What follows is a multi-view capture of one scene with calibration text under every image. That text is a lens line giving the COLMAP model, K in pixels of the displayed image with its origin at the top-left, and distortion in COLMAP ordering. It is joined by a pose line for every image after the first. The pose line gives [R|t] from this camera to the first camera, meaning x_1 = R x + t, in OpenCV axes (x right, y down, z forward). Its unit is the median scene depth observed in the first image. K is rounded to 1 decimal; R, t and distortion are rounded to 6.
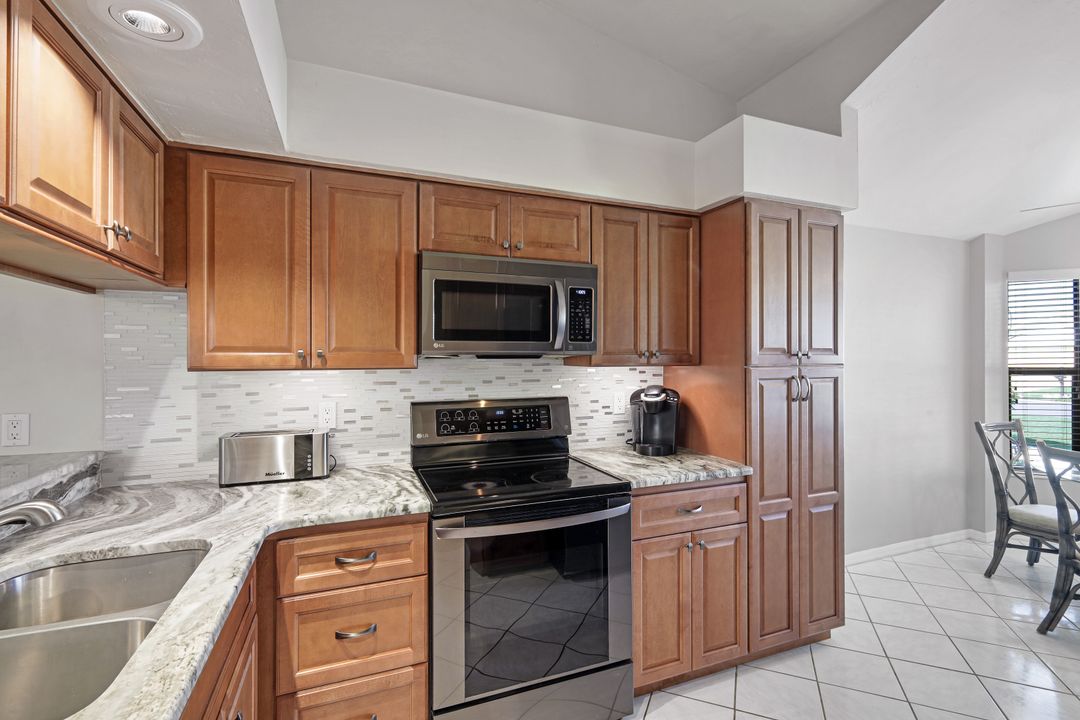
lens RADIAL K [[483.3, 0, 540.0], [0, 483.3, 360.0], [0, 0, 1]] dist [0.008380, 0.000046]
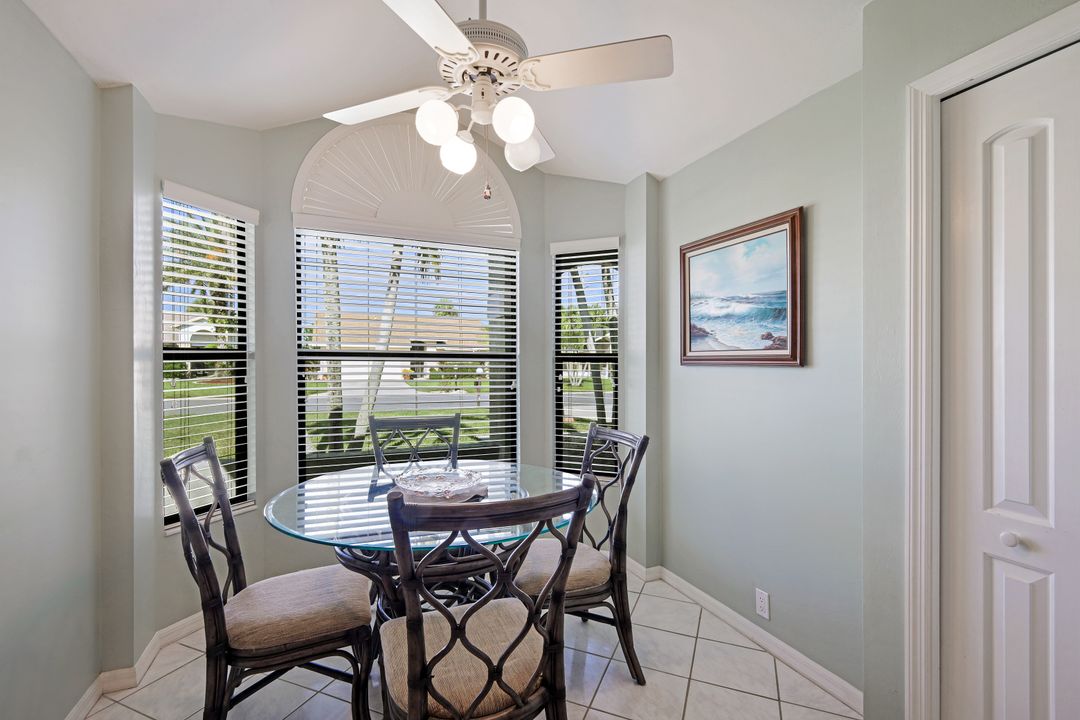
lens RADIAL K [[474.6, 0, 539.2], [0, 474.6, 364.5], [0, 0, 1]] dist [0.005922, -0.000094]
pose [[-0.024425, -0.006846, 0.999678, 0.611347], [0.000211, 0.999976, 0.006854, 0.049176], [-0.999702, 0.000378, -0.024423, 0.894144]]
